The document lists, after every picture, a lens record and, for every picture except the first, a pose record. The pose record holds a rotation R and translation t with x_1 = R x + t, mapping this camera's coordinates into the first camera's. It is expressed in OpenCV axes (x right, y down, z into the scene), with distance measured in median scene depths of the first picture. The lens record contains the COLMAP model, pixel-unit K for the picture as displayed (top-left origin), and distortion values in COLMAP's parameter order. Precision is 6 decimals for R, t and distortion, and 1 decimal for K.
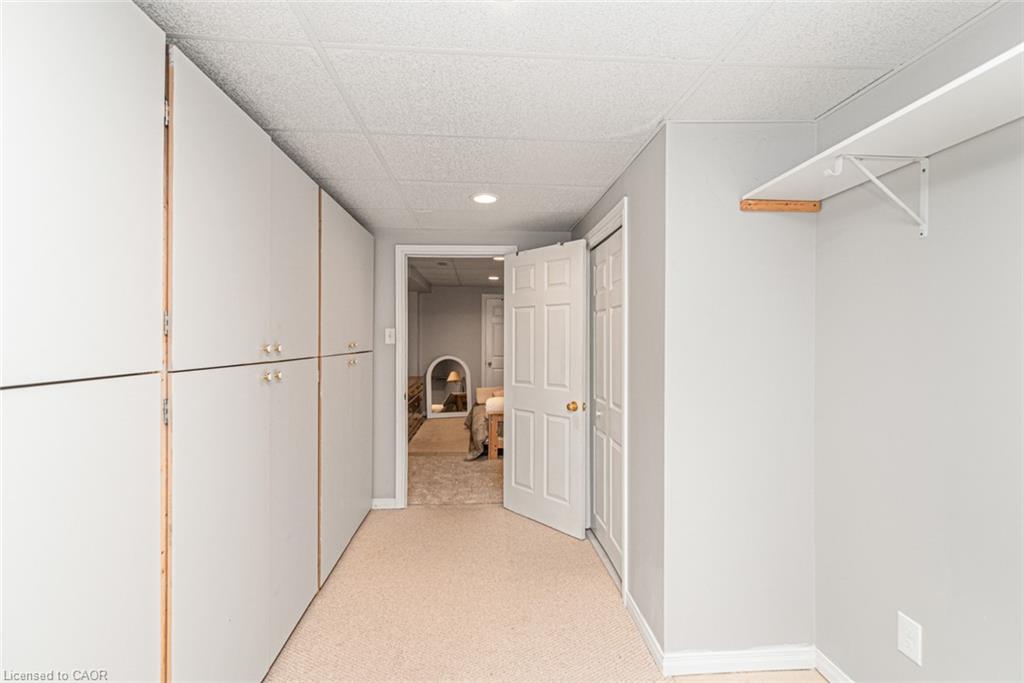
lens RADIAL K [[471.7, 0, 512.0], [0, 471.7, 341.5], [0, 0, 1]] dist [0.000099, -0.000199]
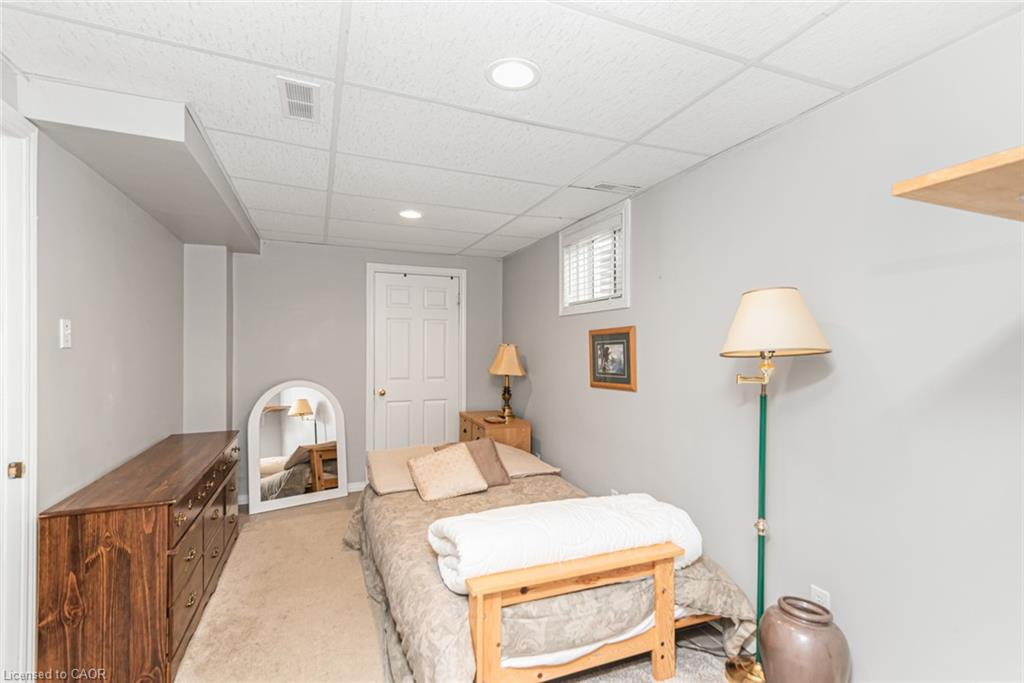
lens RADIAL K [[477.3, 0, 513.2], [0, 477.3, 344.2], [0, 0, 1]] dist [0.029187, 0.000955]
pose [[0.948563, -0.001142, 0.316587, -0.078343], [0.003725, 0.999965, -0.007553, -0.003756], [-0.316567, 0.008344, 0.948533, 0.433287]]
